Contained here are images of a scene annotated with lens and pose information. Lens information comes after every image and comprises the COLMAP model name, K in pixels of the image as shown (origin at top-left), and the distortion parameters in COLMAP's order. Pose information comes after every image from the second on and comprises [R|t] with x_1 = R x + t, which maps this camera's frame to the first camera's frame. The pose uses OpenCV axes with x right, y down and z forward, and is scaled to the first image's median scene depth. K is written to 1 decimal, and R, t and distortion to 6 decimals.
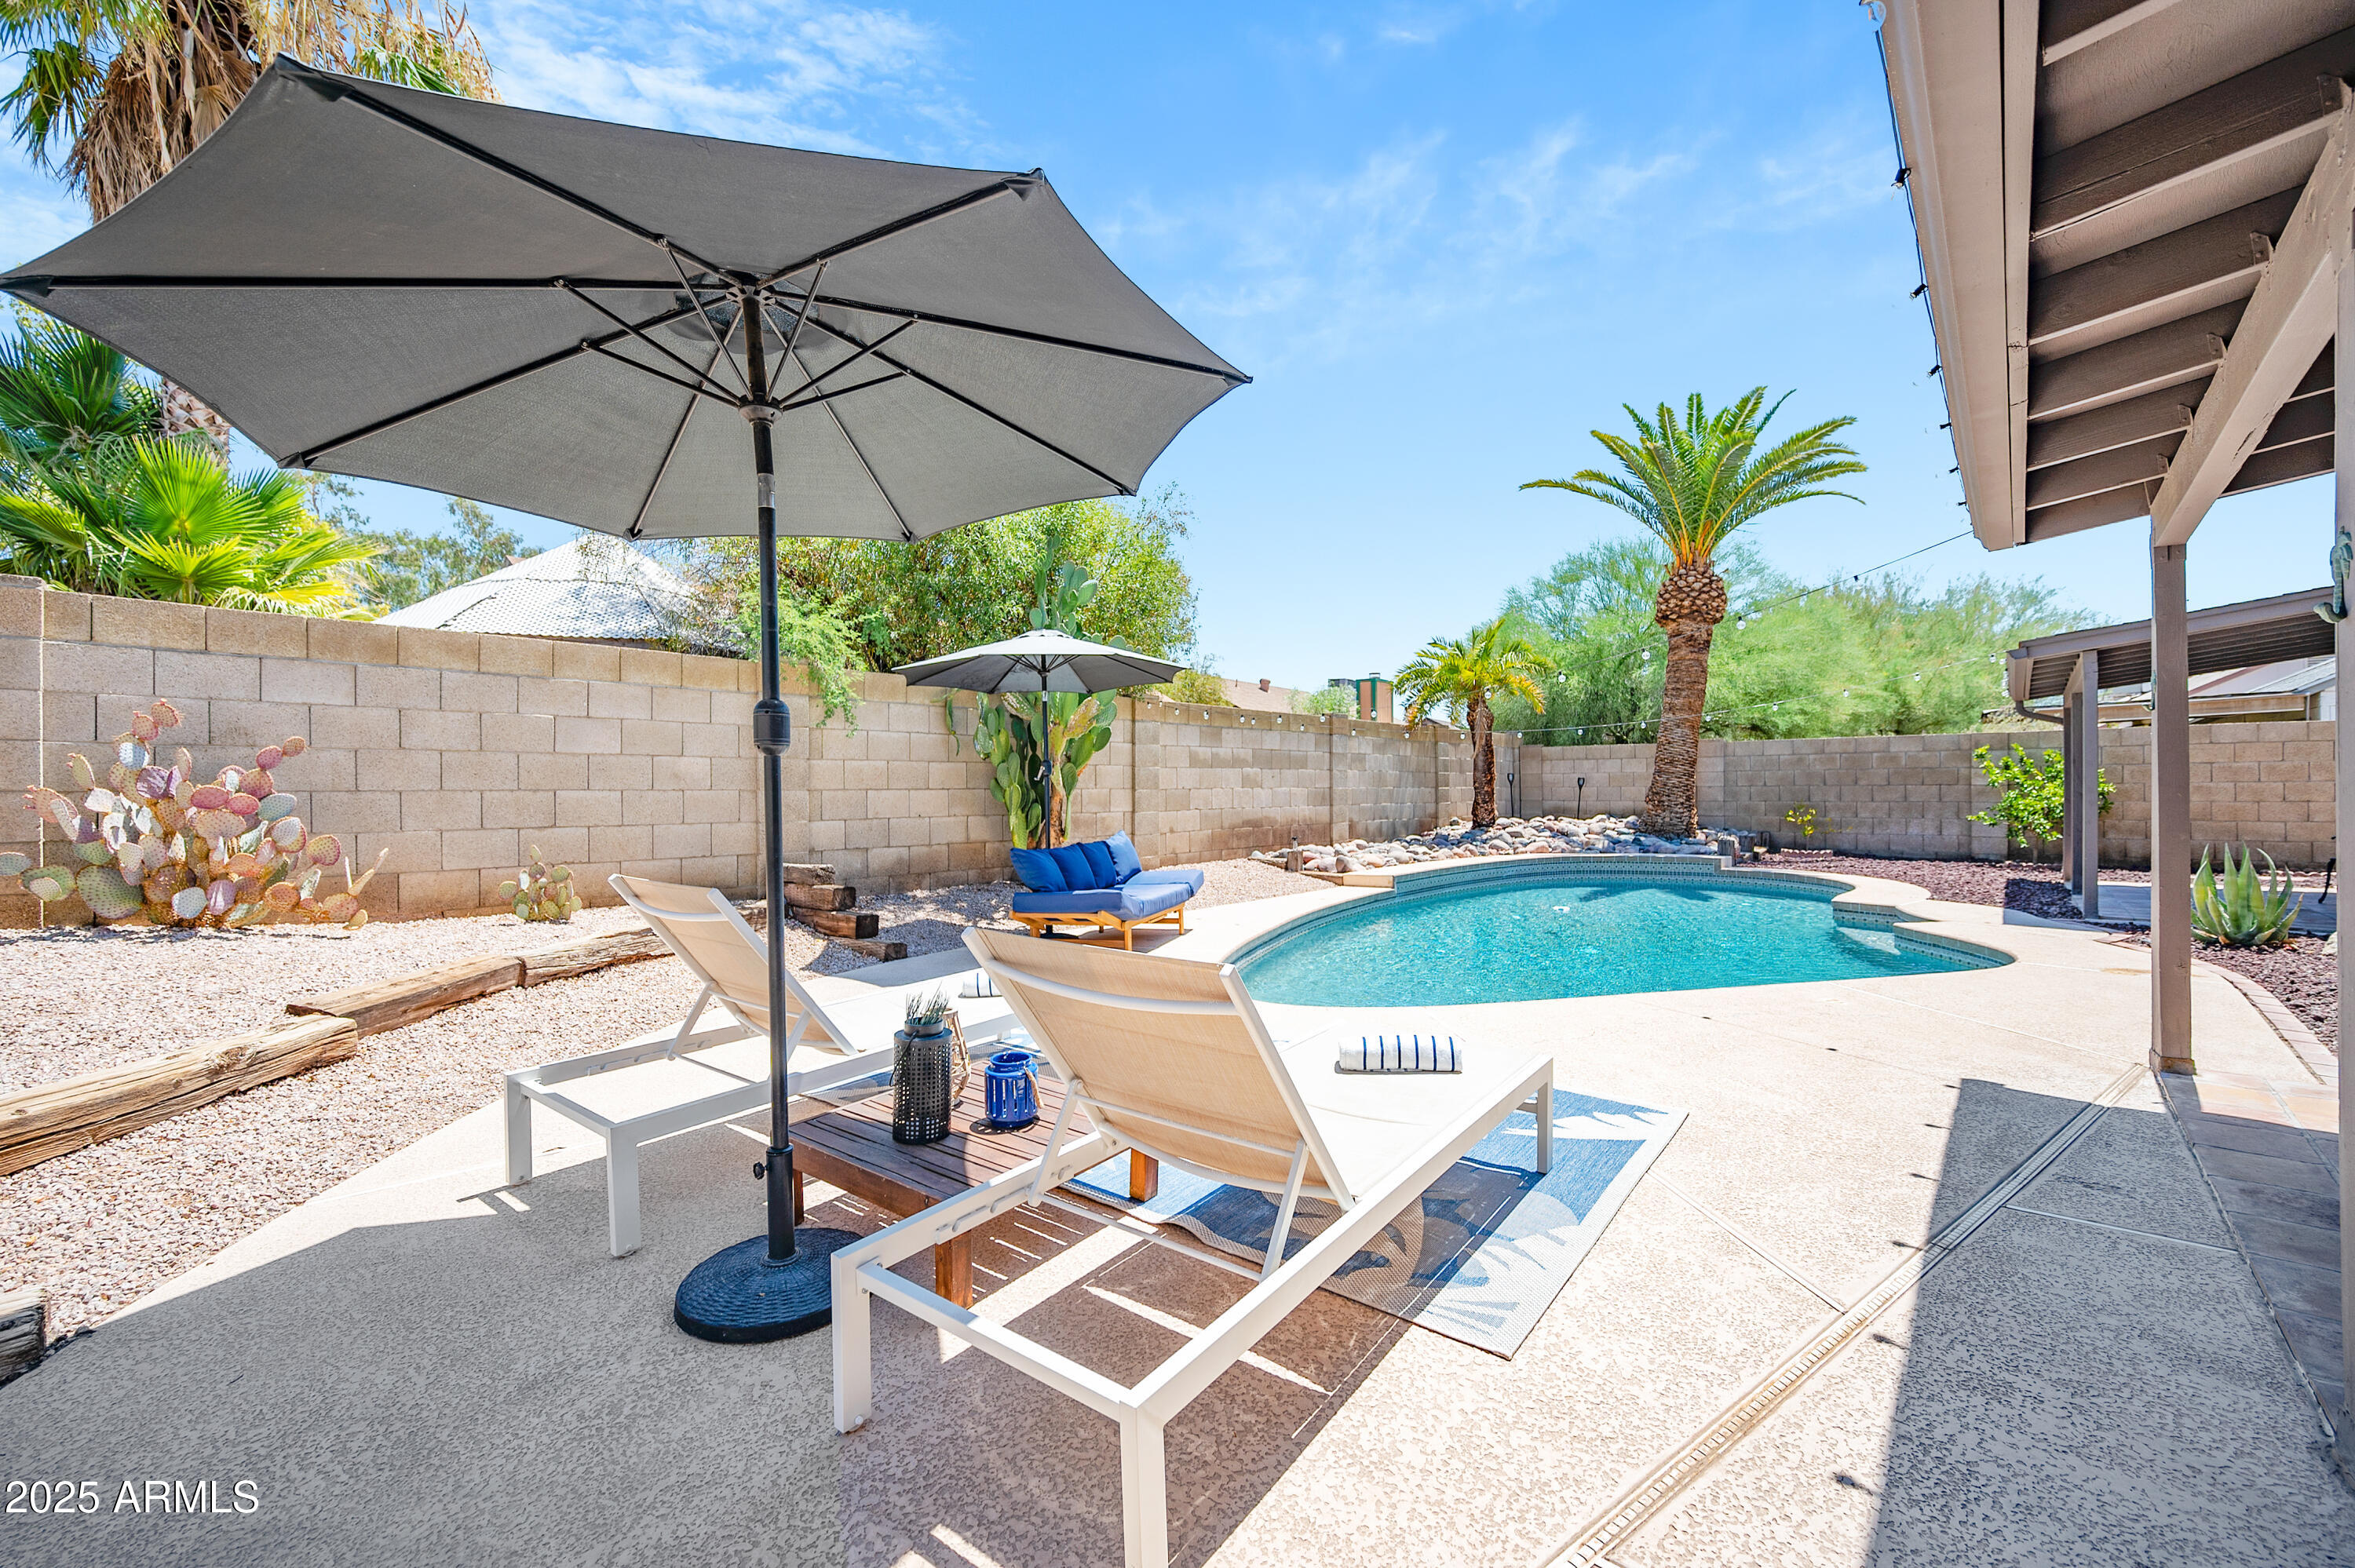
lens RADIAL K [[936.5, 0, 1177.5], [0, 936.5, 784.0], [0, 0, 1]] dist [0.001160, 0.000044]
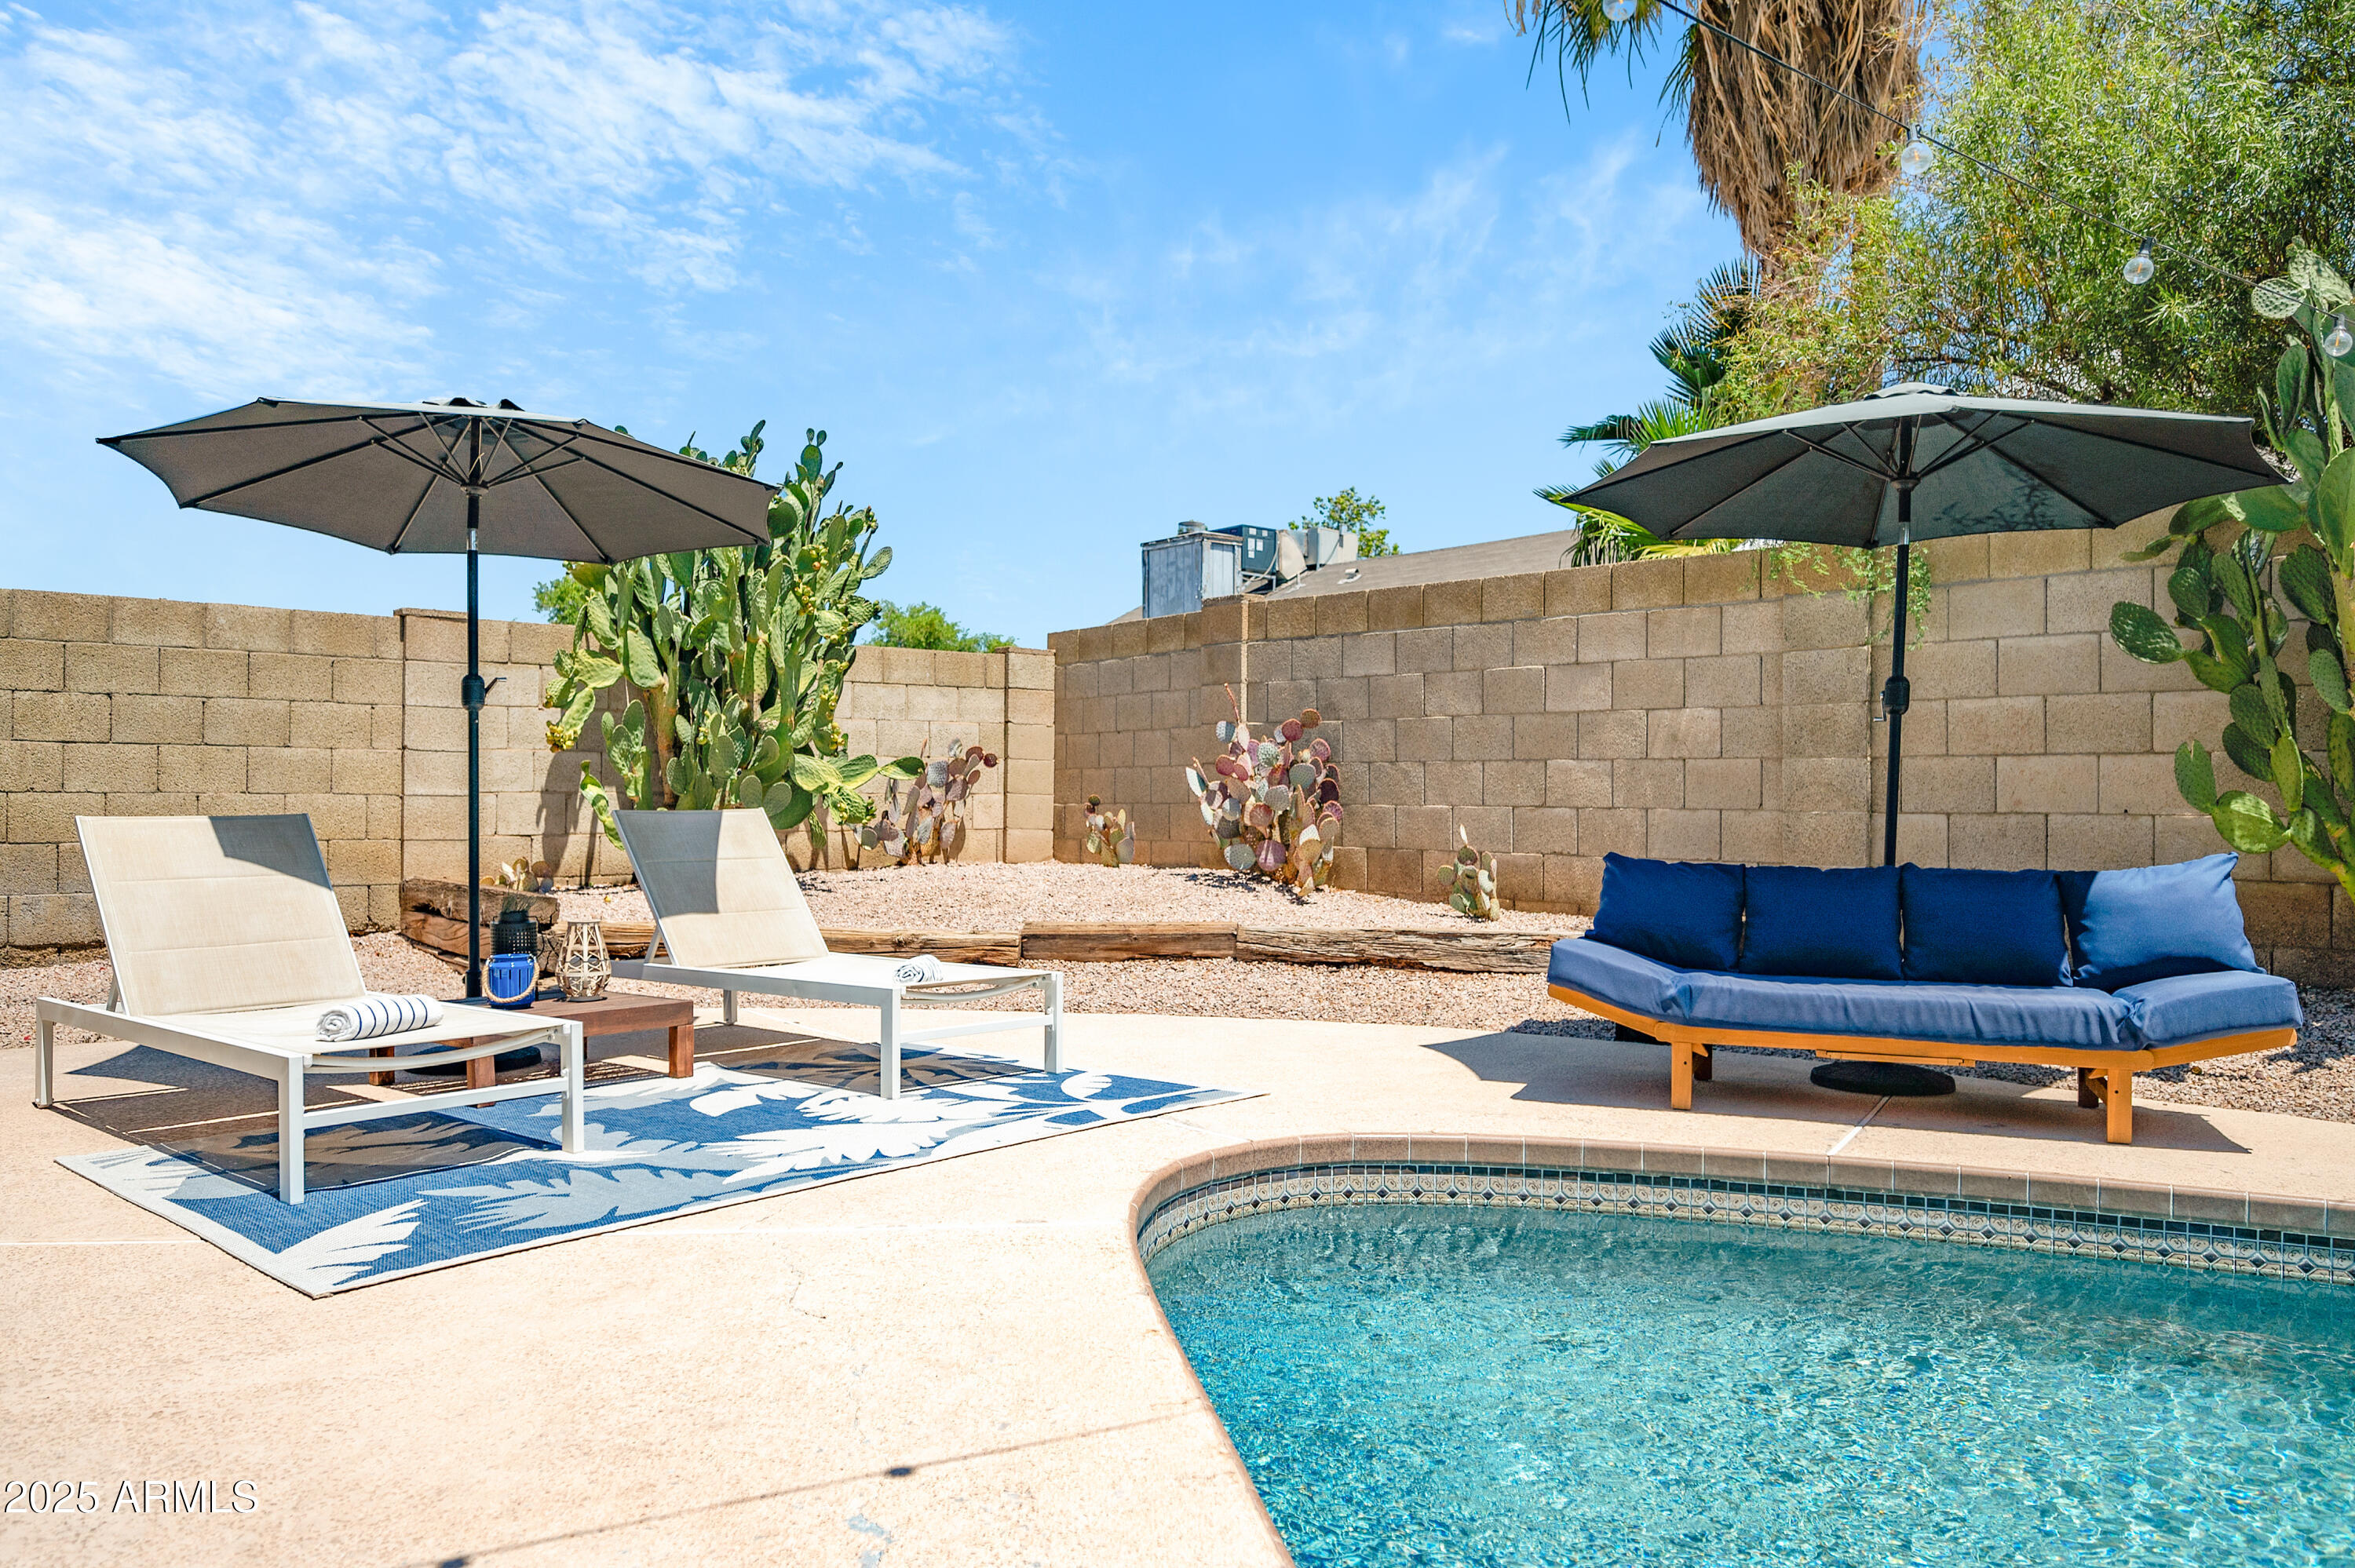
lens RADIAL K [[1631.7, 0, 1177.5], [0, 1631.7, 784.0], [0, 0, 1]] dist [-0.001465, 0.000473]
pose [[-0.066528, -0.002365, -0.997782, 0.296966], [-0.001246, 0.999997, -0.002287, 0.012427], [0.997784, 0.001091, -0.066531, 0.320135]]
